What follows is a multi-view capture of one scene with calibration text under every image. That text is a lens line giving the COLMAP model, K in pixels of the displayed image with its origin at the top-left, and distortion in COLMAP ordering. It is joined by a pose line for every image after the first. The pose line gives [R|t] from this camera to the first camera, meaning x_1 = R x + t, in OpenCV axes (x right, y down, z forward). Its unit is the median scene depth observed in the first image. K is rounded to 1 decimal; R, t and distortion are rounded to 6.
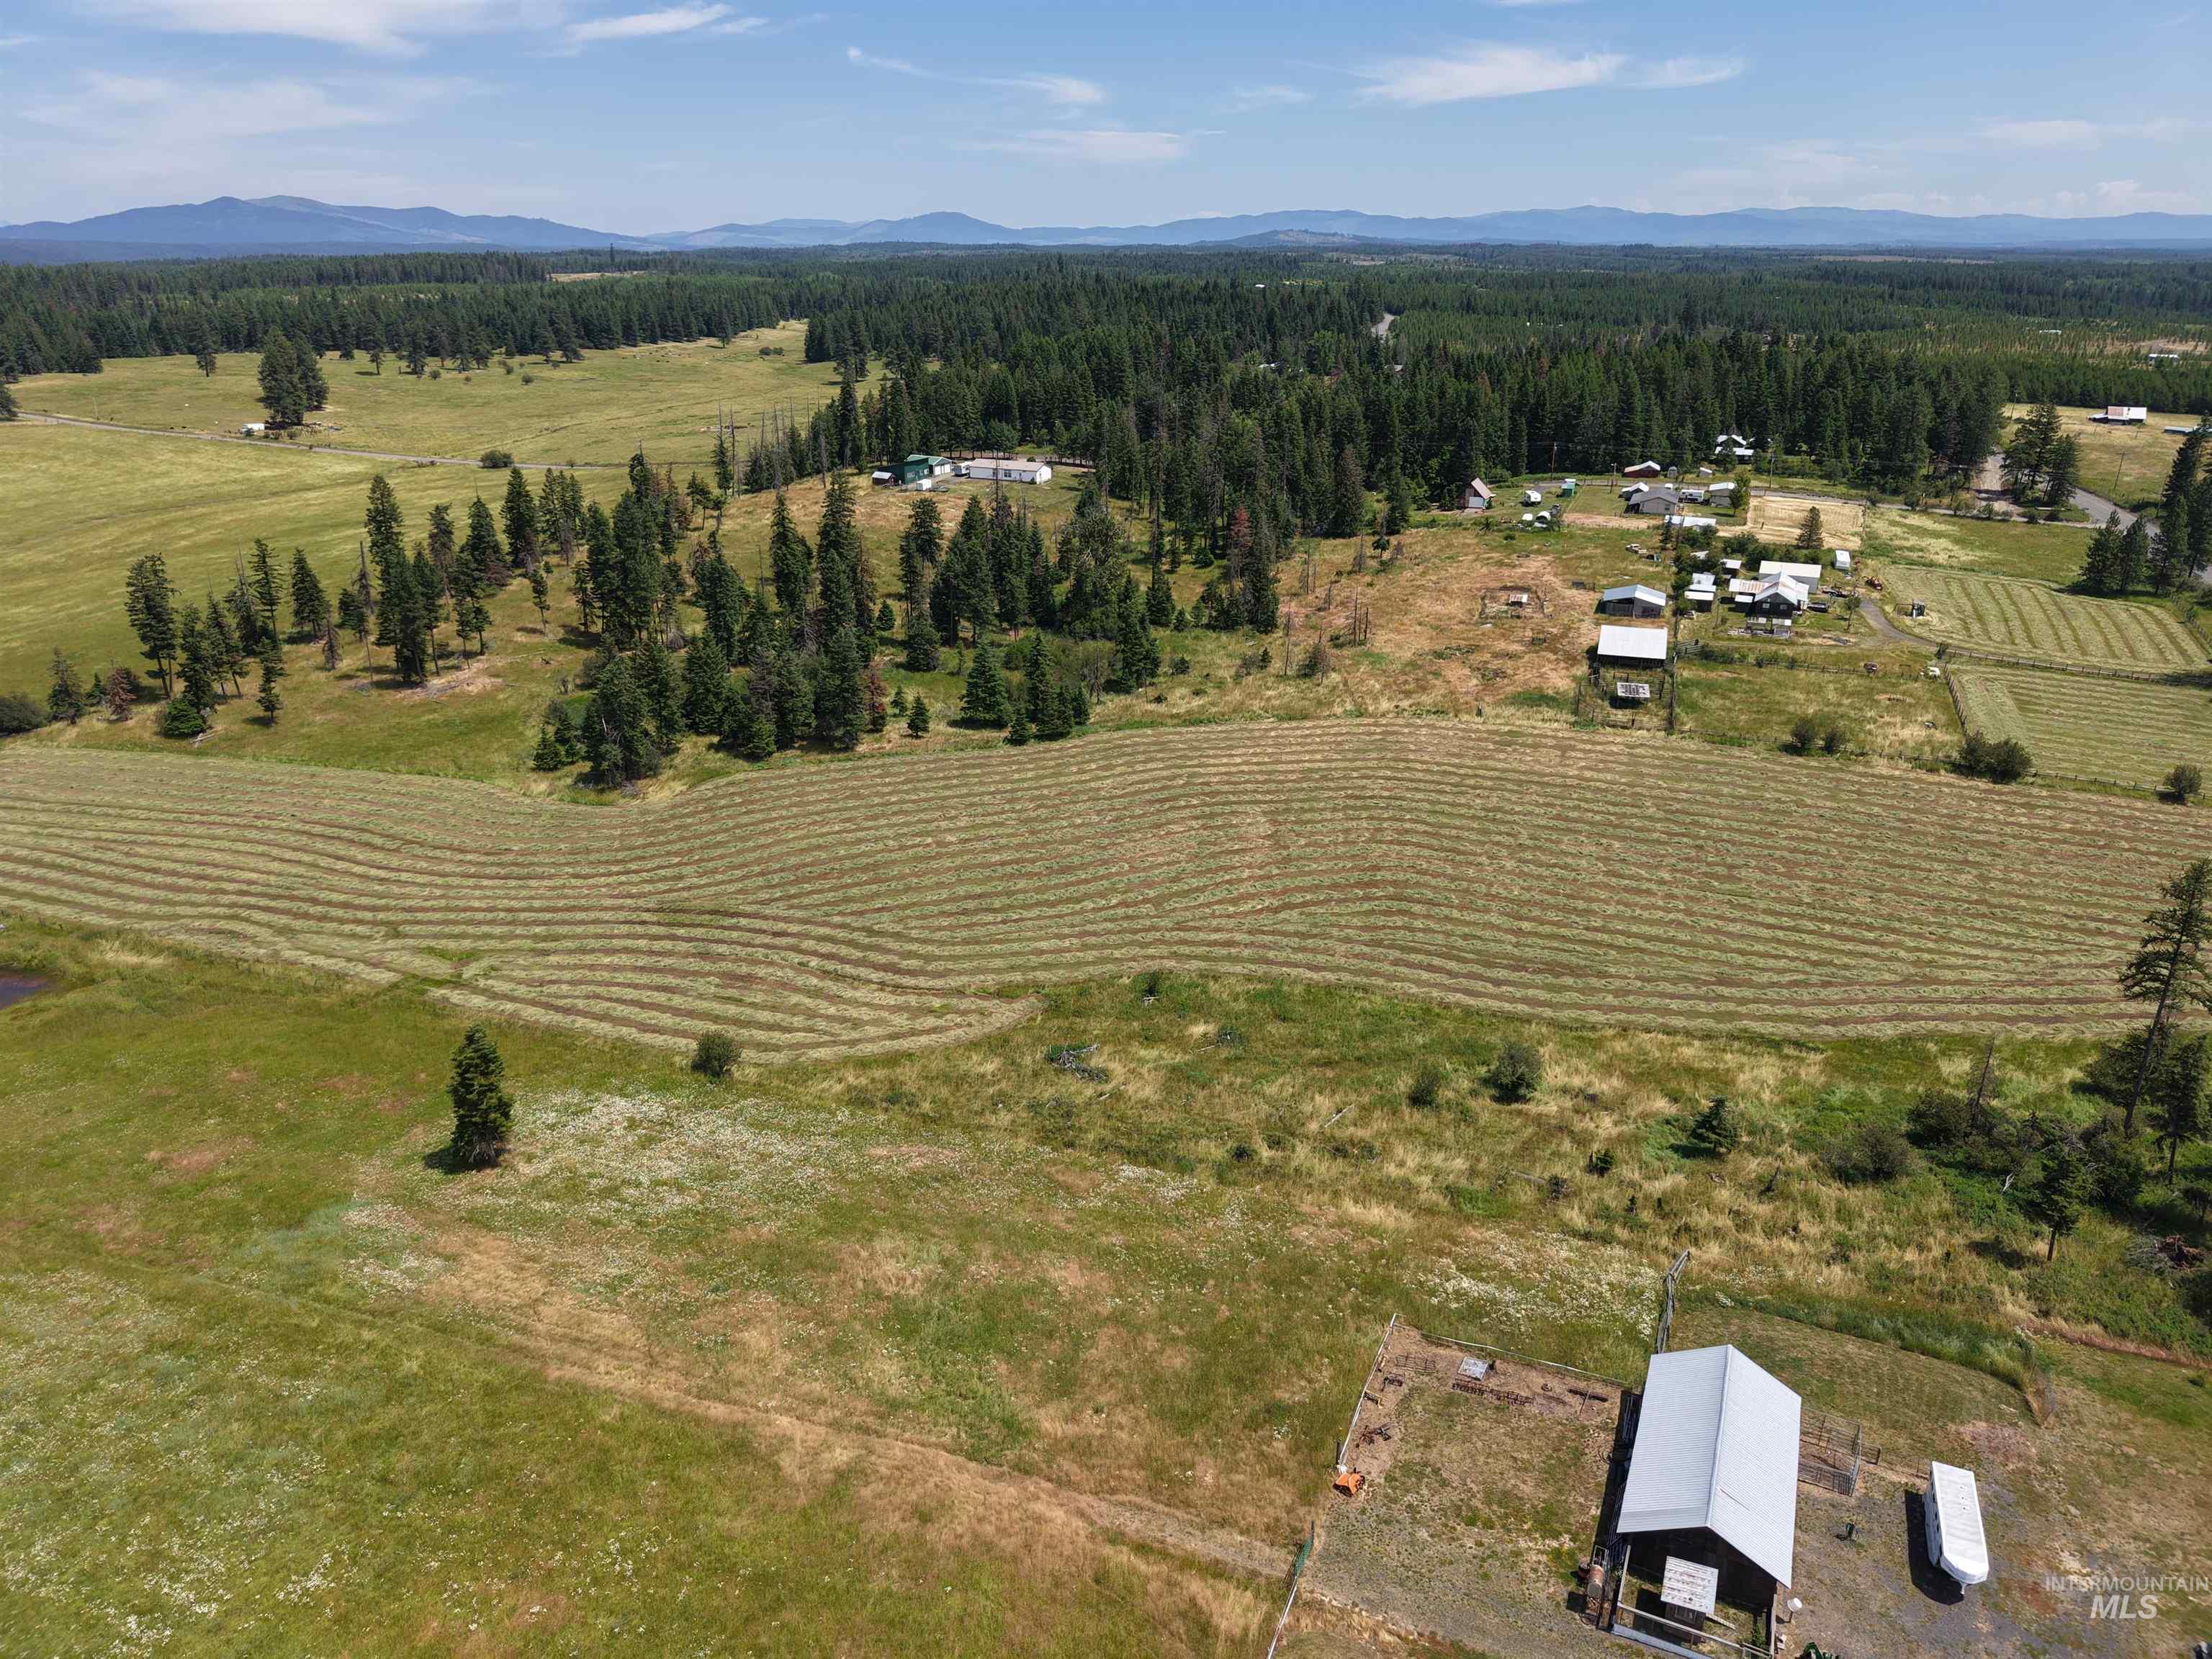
lens RADIAL K [[1472.2, 0, 1100.7], [0, 1472.2, 821.9], [0, 0, 1]] dist [0.020990, -0.018480]
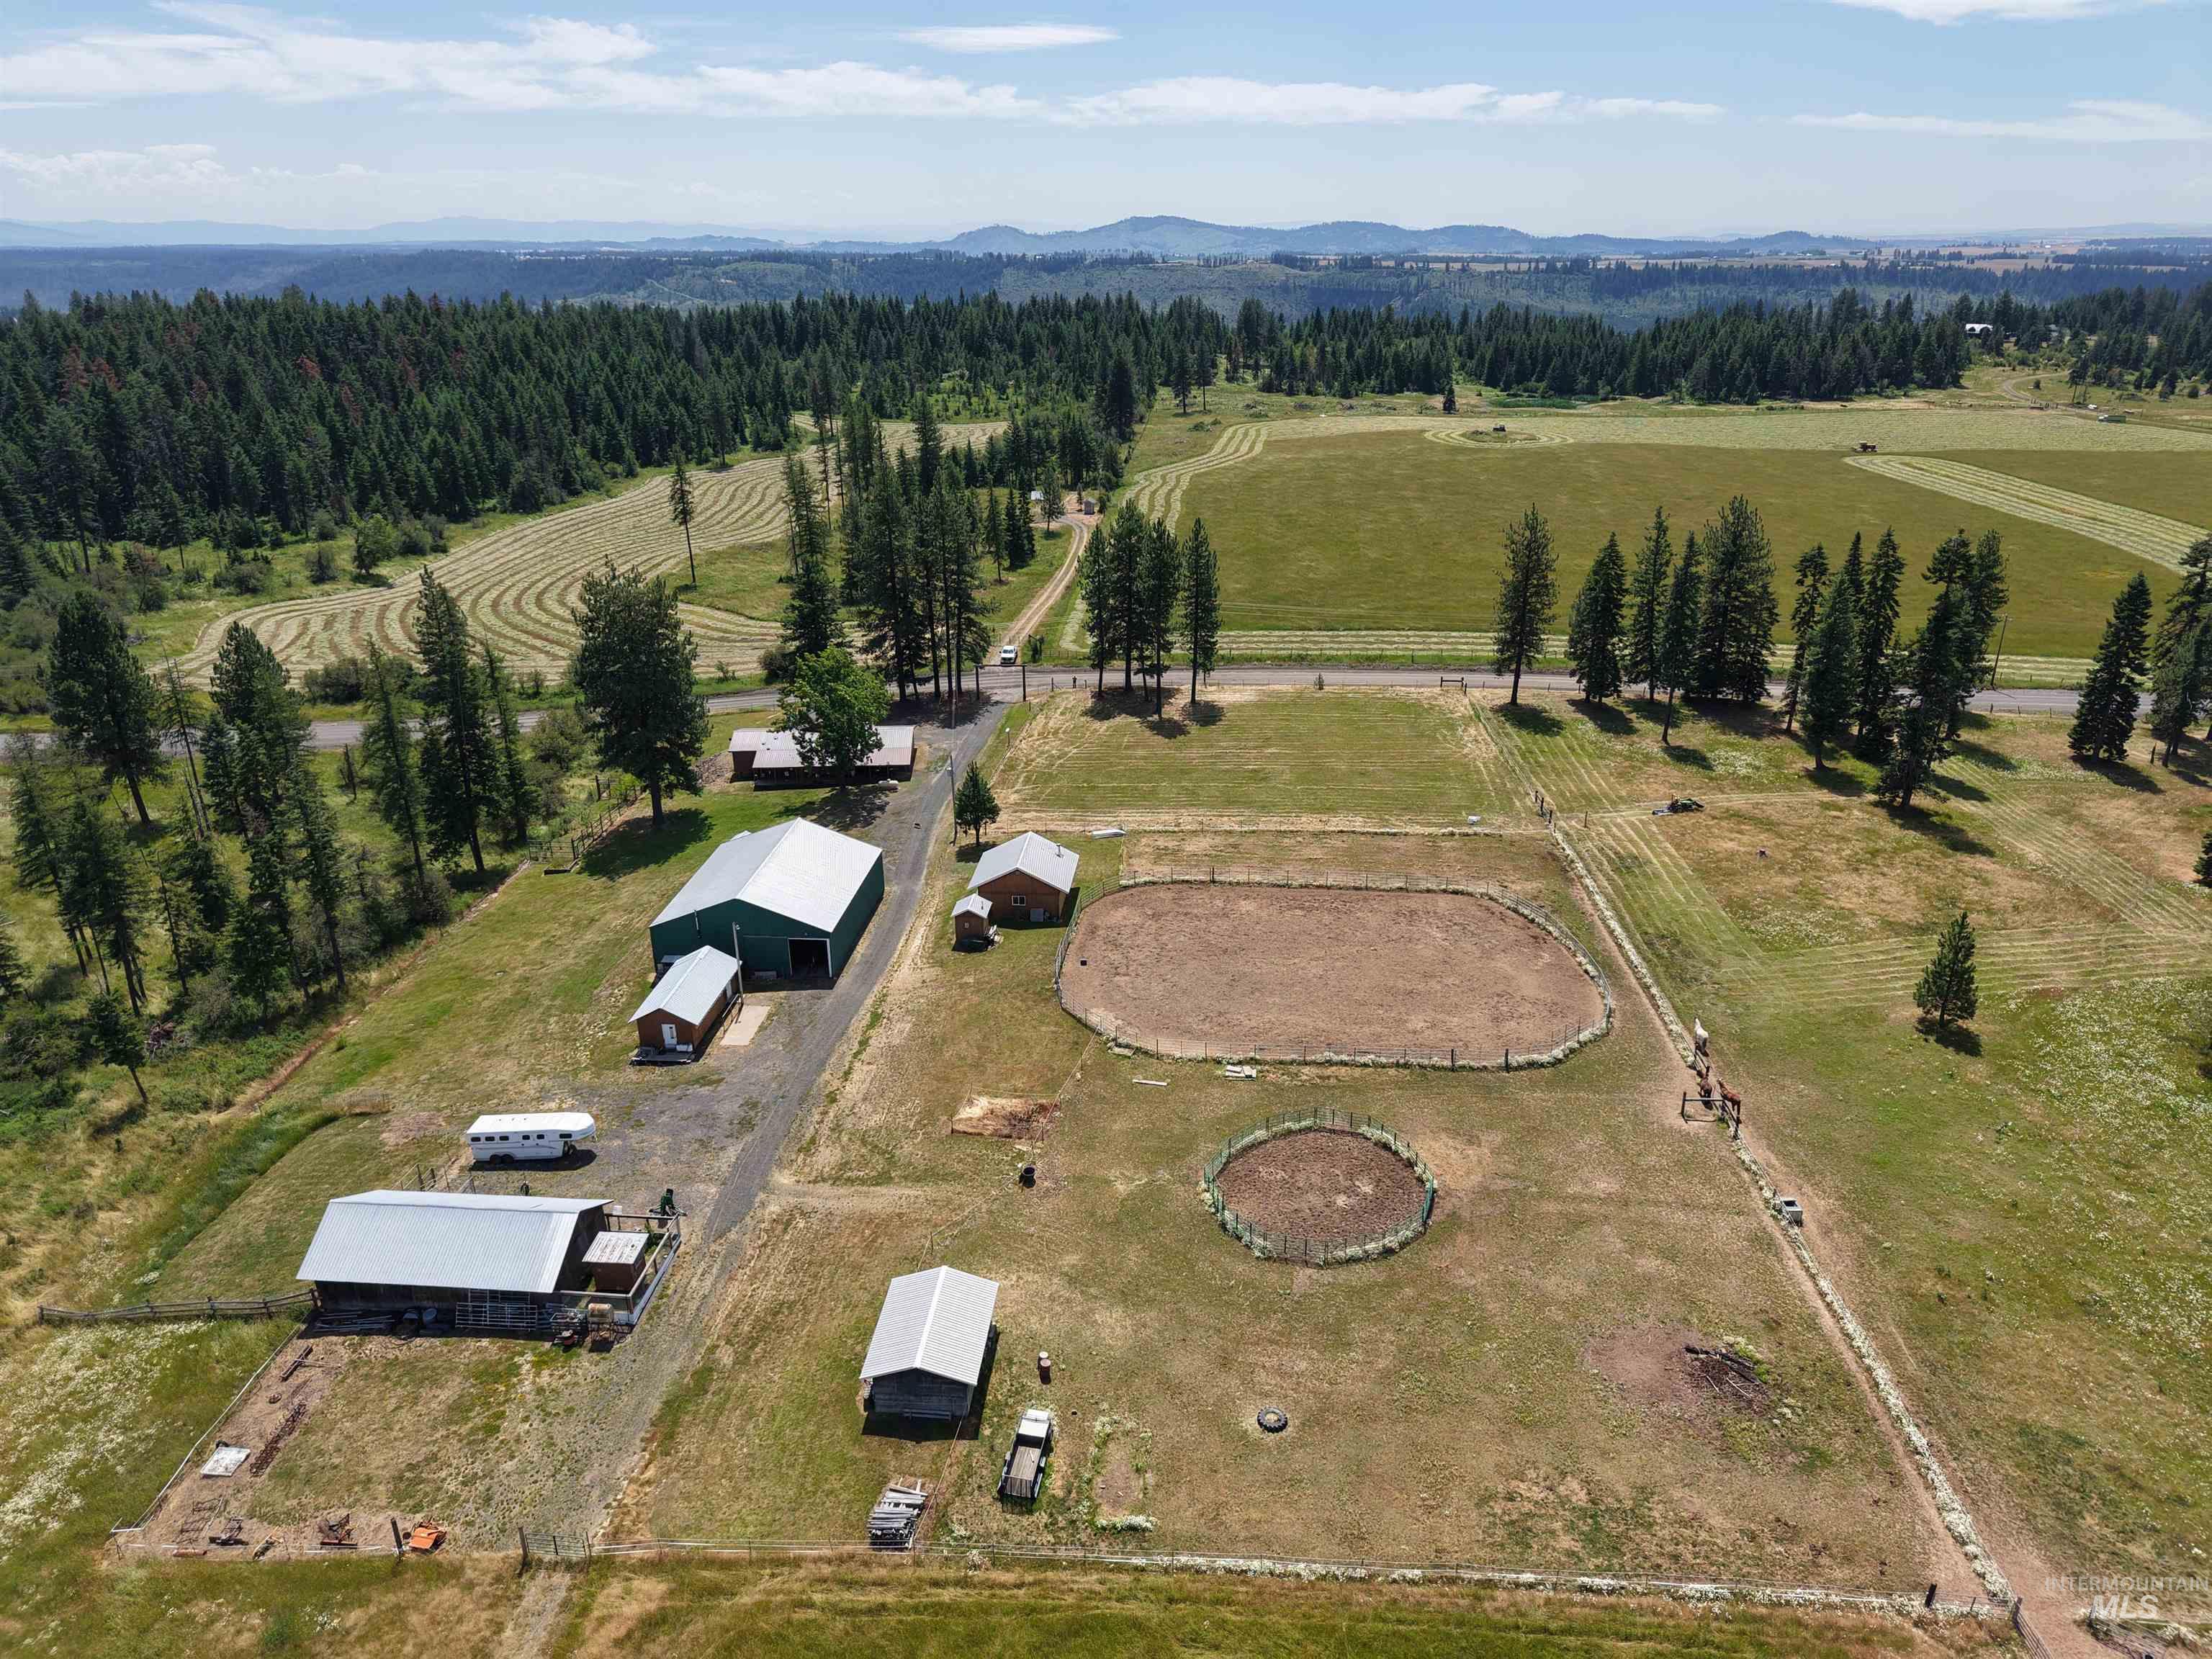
lens RADIAL K [[1478.8, 0, 1126.3], [0, 1478.8, 827.5], [0, 0, 1]] dist [0.025709, -0.026840]
pose [[-0.341481, -0.341095, 0.875811, -0.545776], [0.344384, 0.821611, 0.454263, -0.116577], [-0.874523, 0.456737, -0.163097, 0.605481]]
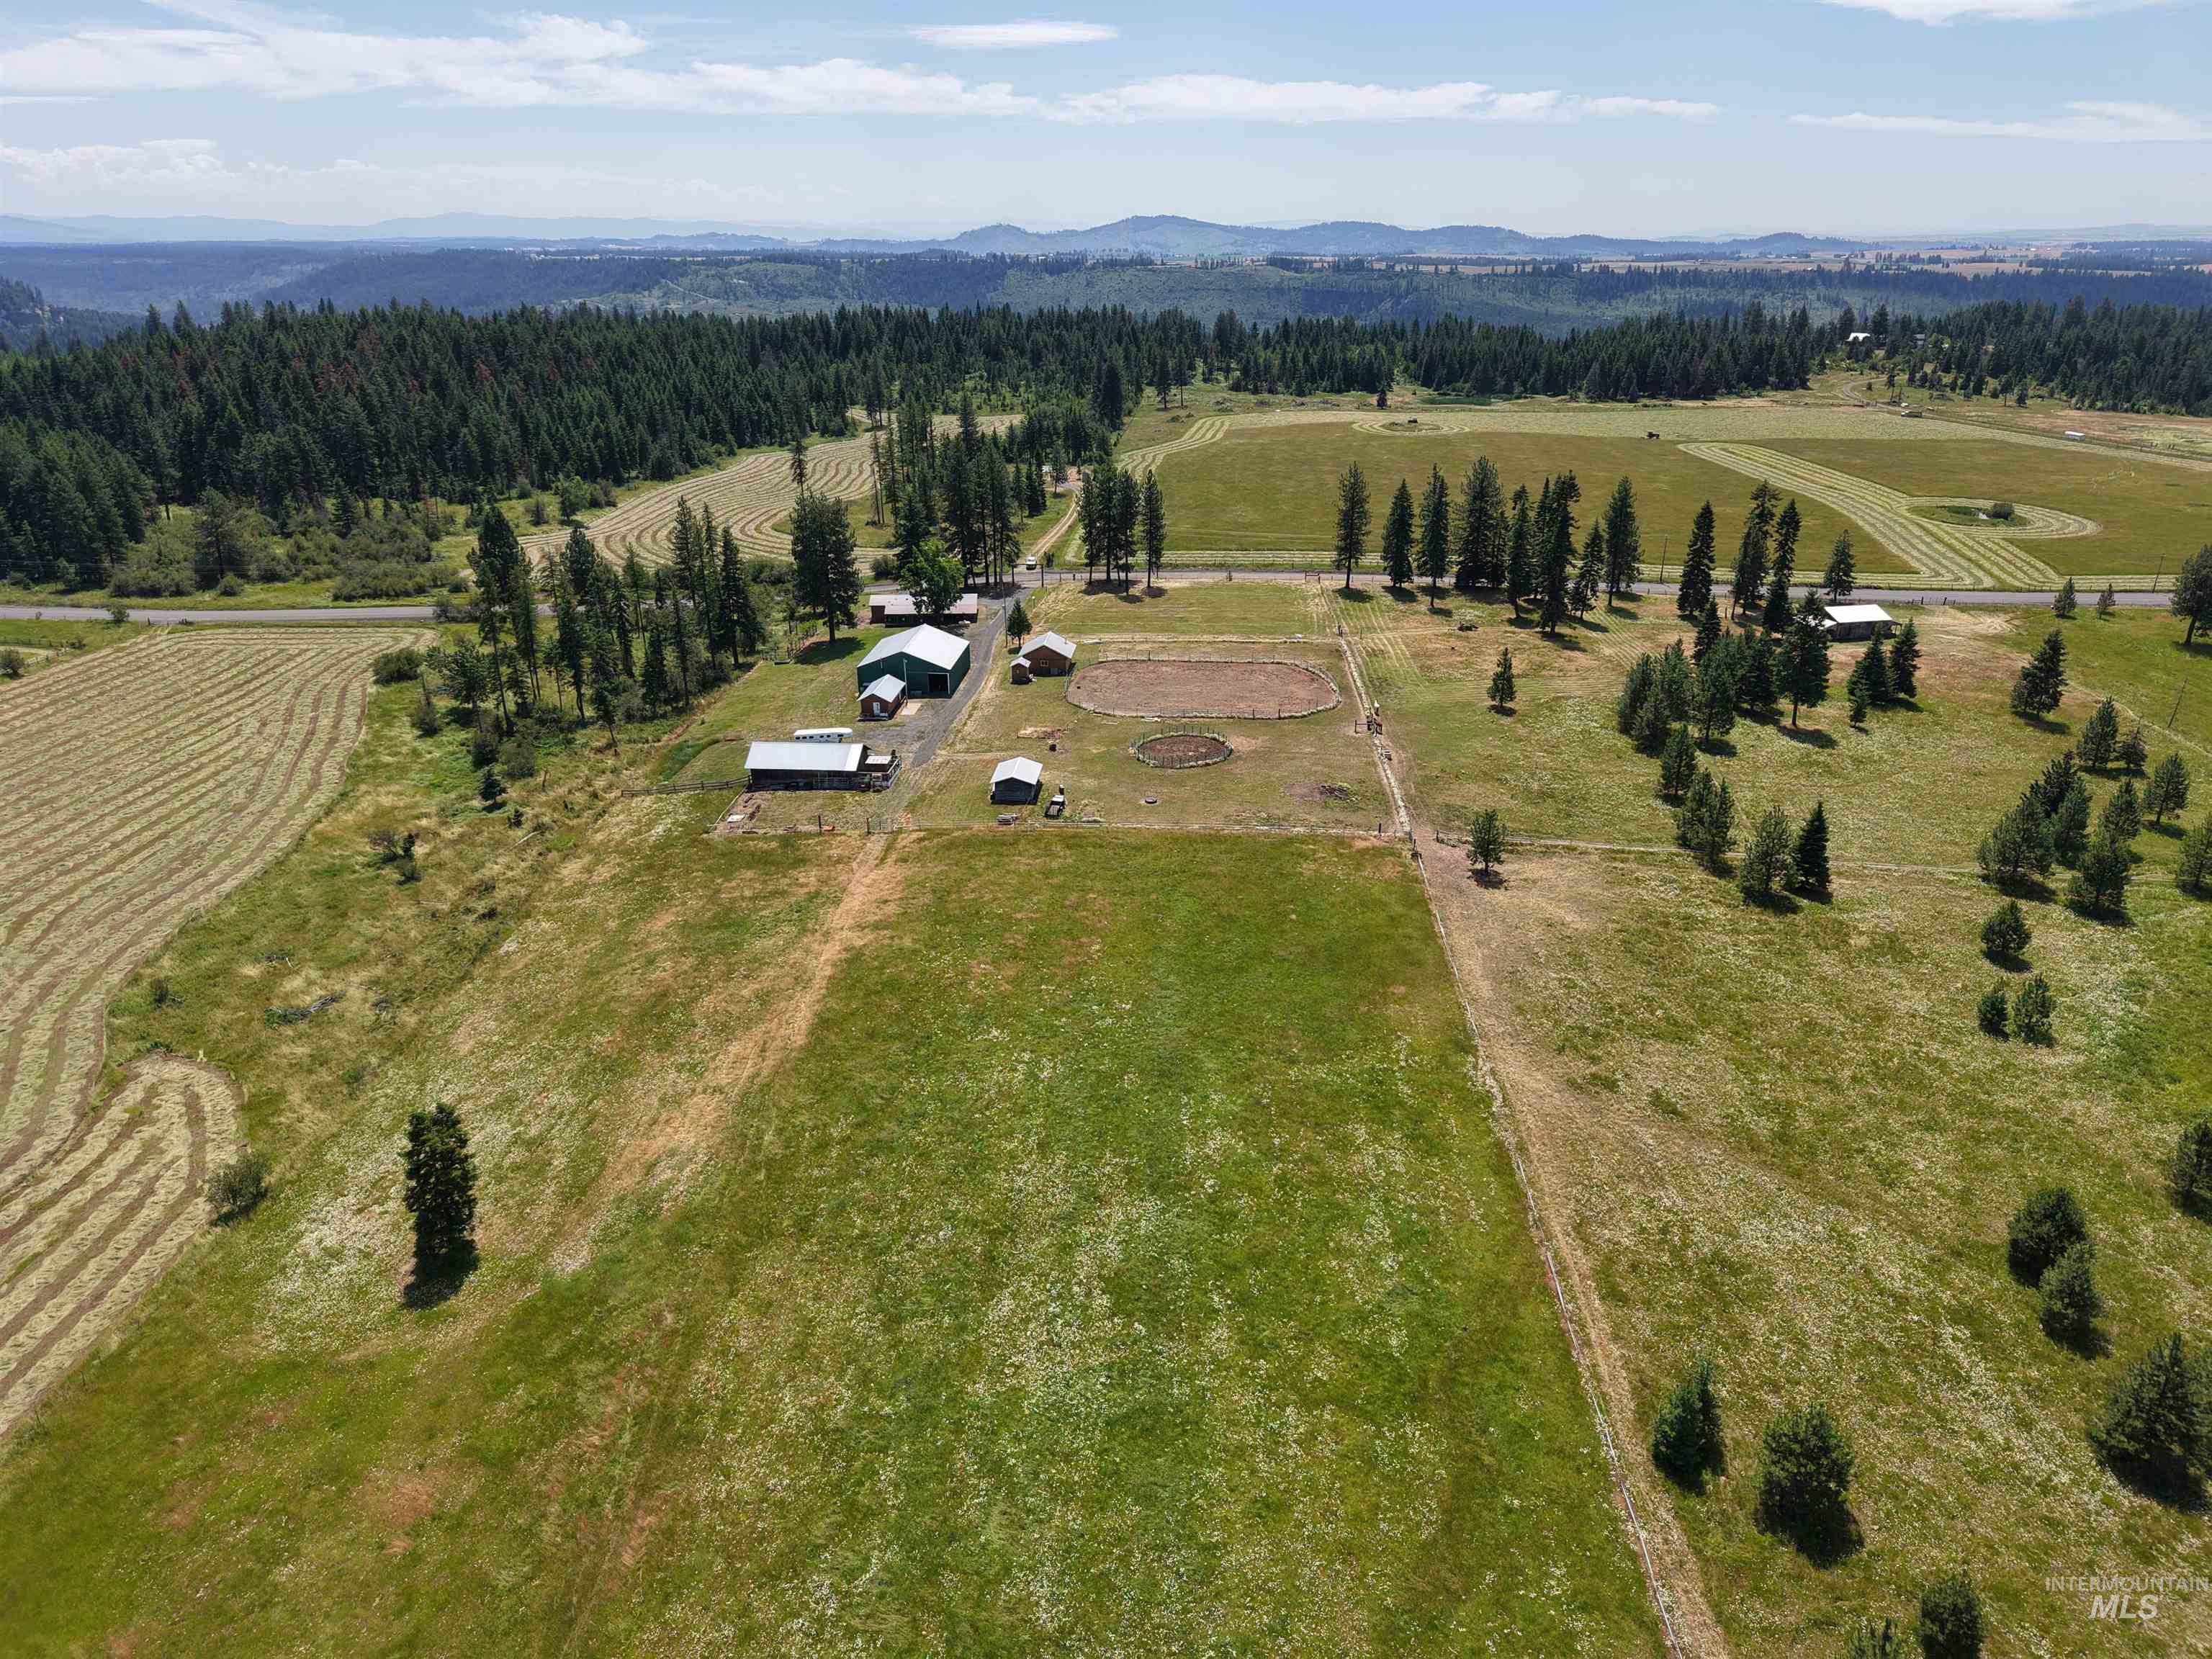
lens RADIAL K [[1478.8, 0, 1126.3], [0, 1478.8, 827.5], [0, 0, 1]] dist [0.025709, -0.026840]
pose [[-0.340463, -0.343578, 0.875237, -1.859679], [0.341796, 0.821943, 0.455614, -0.388422], [-0.875934, 0.454272, -0.162407, 0.955842]]
